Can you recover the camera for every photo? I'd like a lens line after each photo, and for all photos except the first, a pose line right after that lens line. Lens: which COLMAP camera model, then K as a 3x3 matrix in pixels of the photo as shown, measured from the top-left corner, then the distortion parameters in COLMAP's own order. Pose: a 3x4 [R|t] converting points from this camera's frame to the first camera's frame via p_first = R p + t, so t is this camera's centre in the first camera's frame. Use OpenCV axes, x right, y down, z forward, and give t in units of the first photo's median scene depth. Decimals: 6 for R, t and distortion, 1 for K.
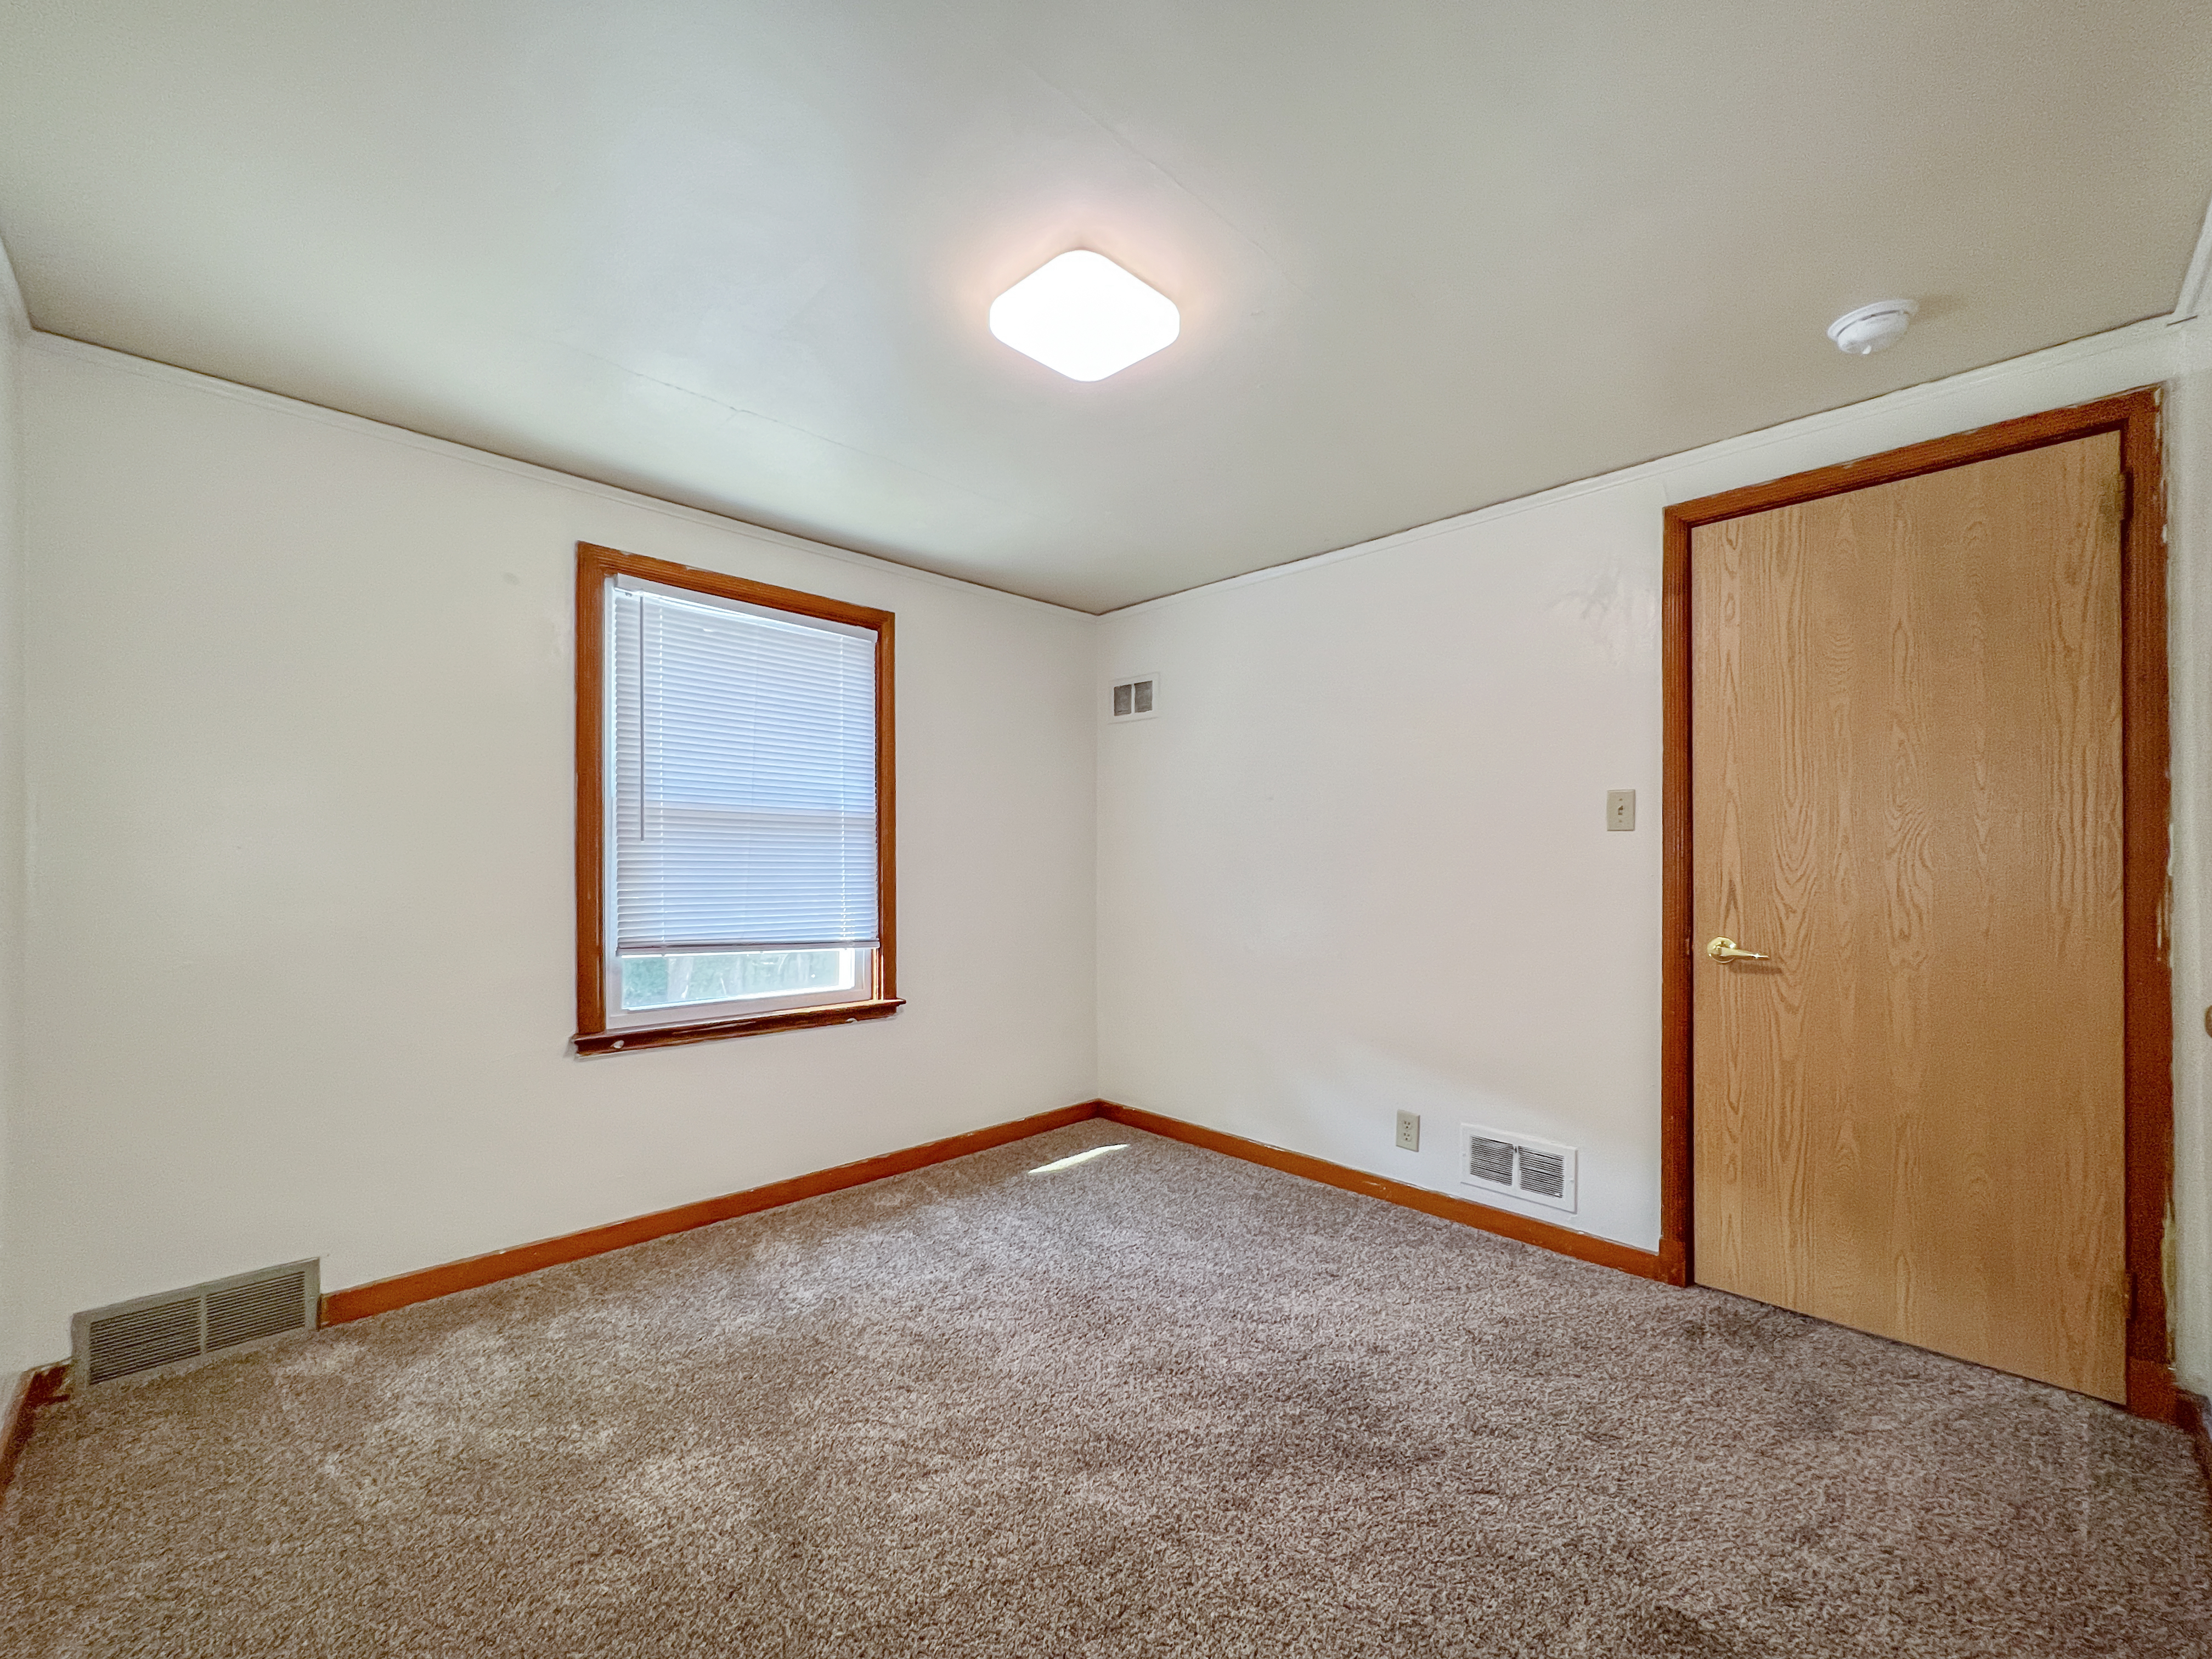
lens RADIAL K [[881.5, 0, 1117.0], [0, 881.5, 847.1], [0, 0, 1]] dist [-0.012322, 0.000062]
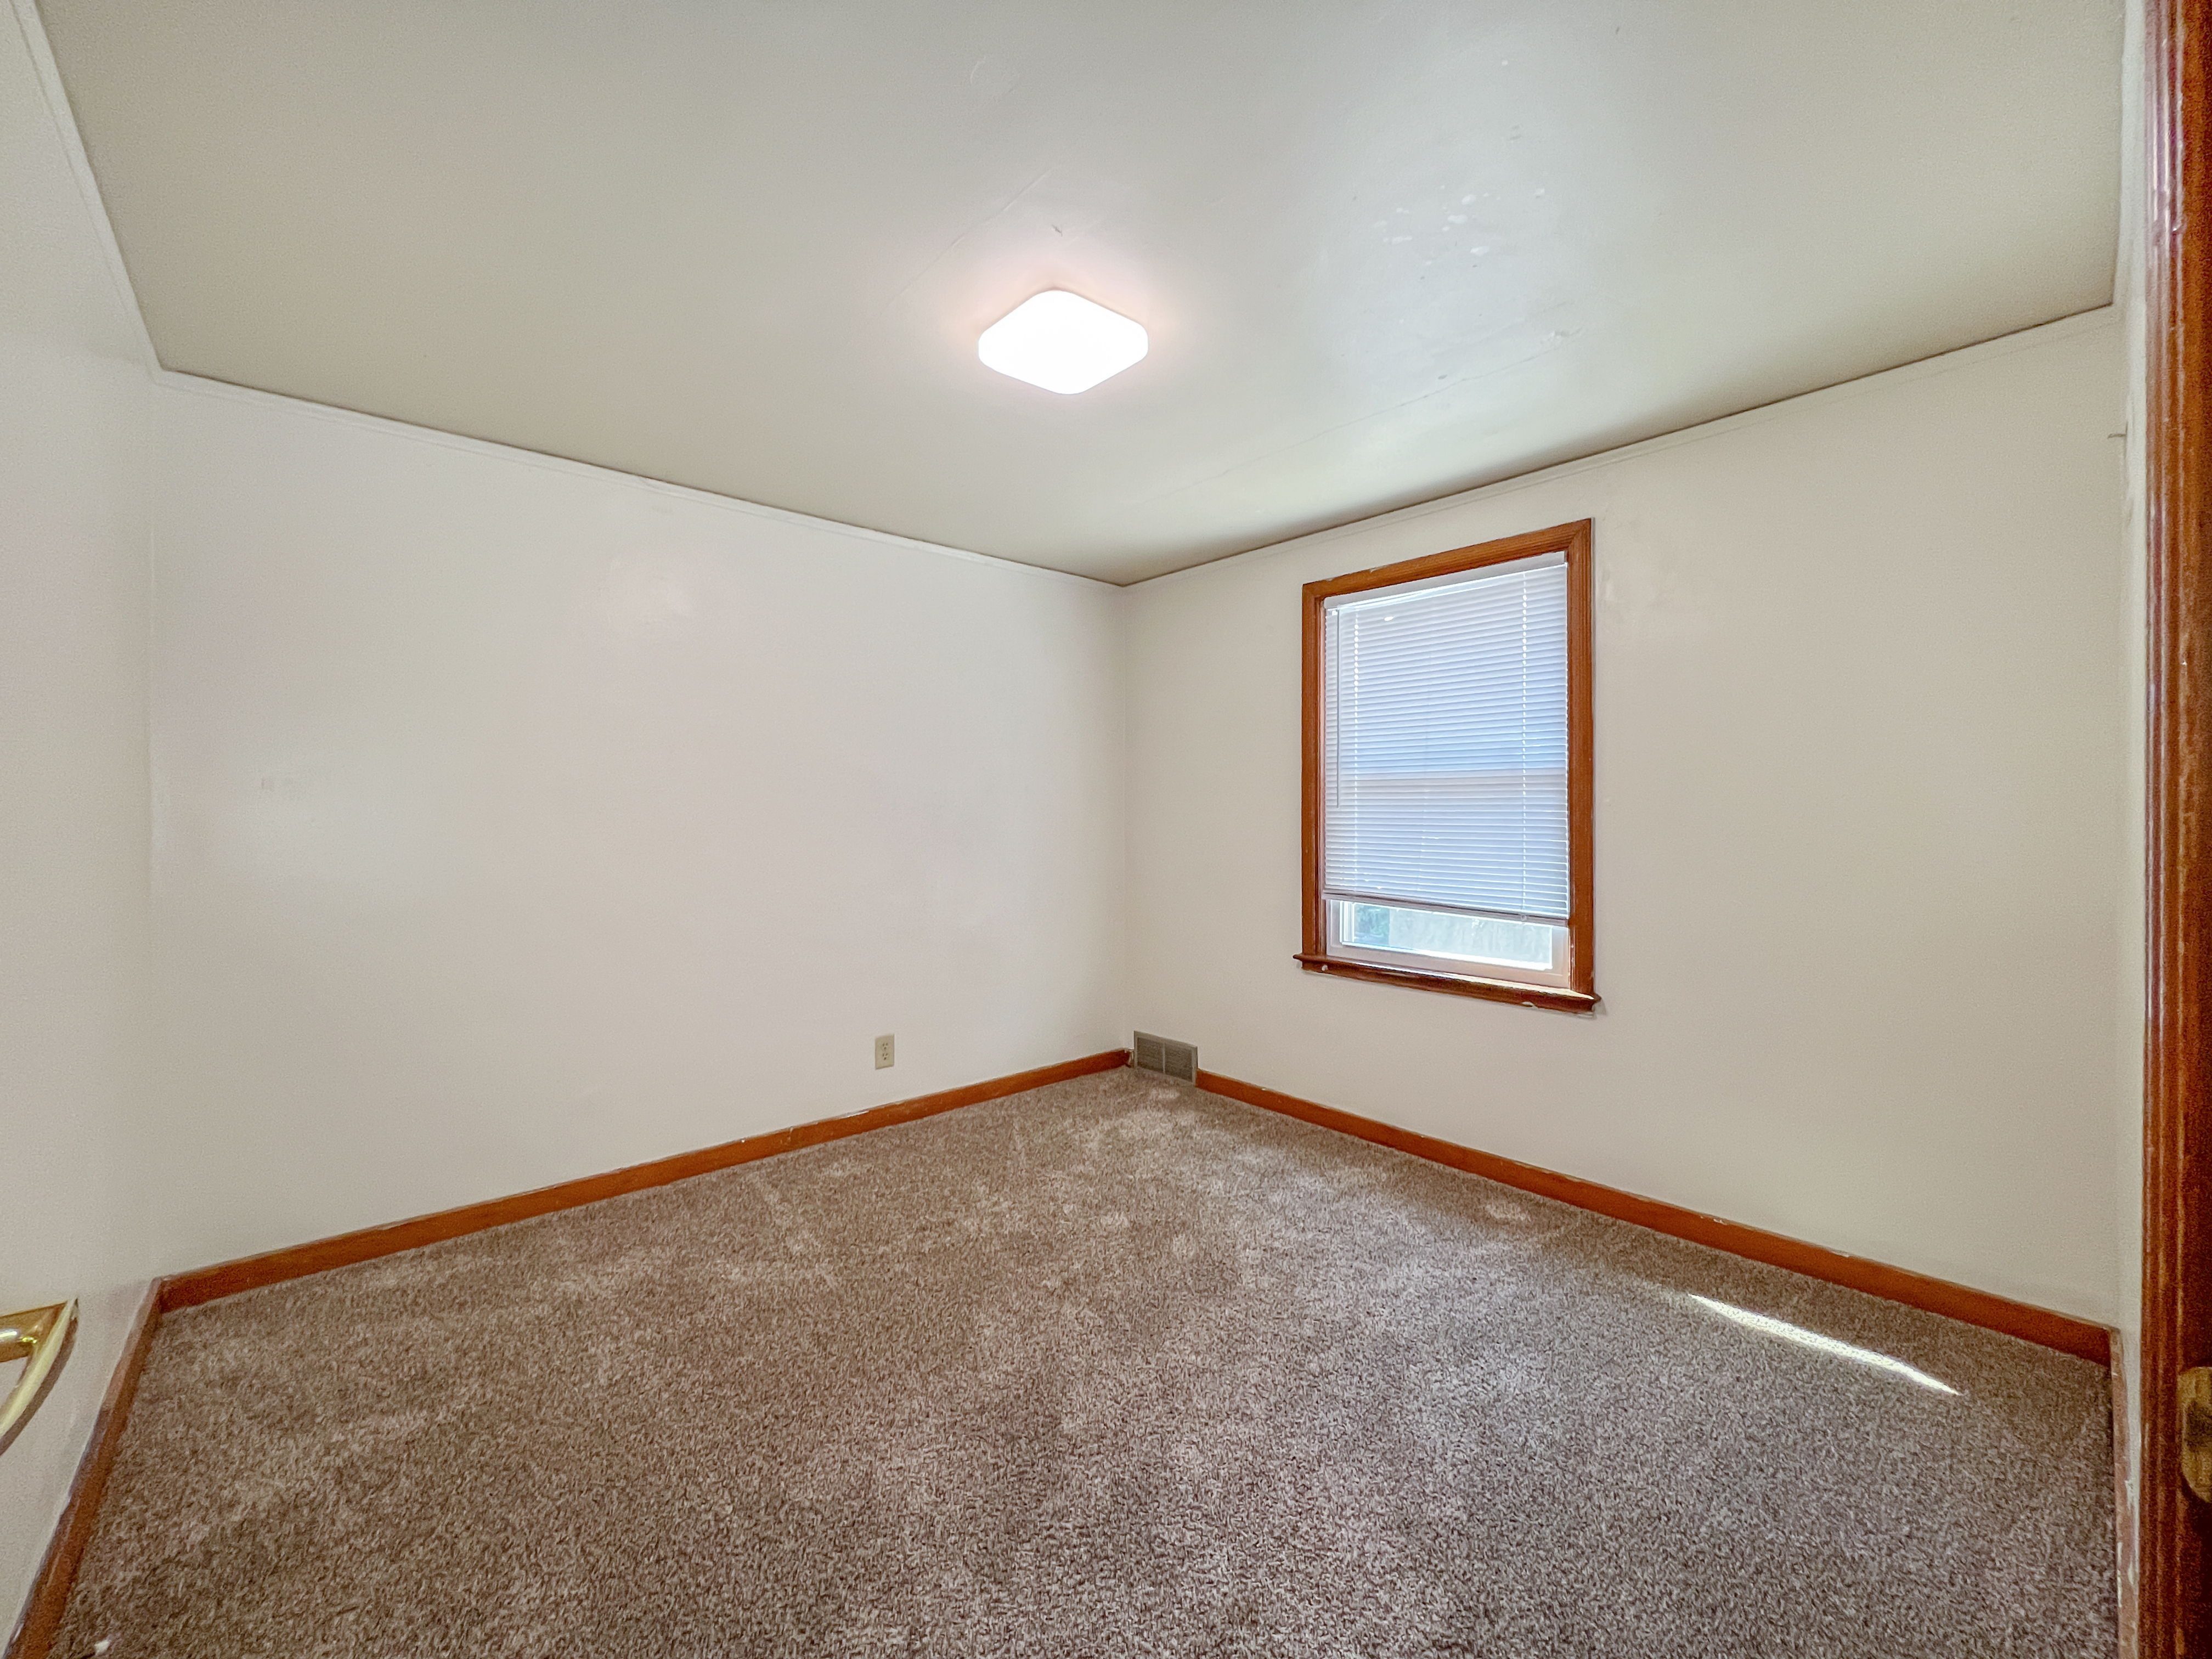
lens RADIAL K [[900.9, 0, 1116.2], [0, 900.9, 830.3], [0, 0, 1]] dist [-0.001610, 0.000258]
pose [[-0.045911, 0.011930, -0.998874, 0.675923], [0.012987, 0.999851, 0.011345, 0.005285], [0.998861, -0.012452, -0.046059, 0.680903]]
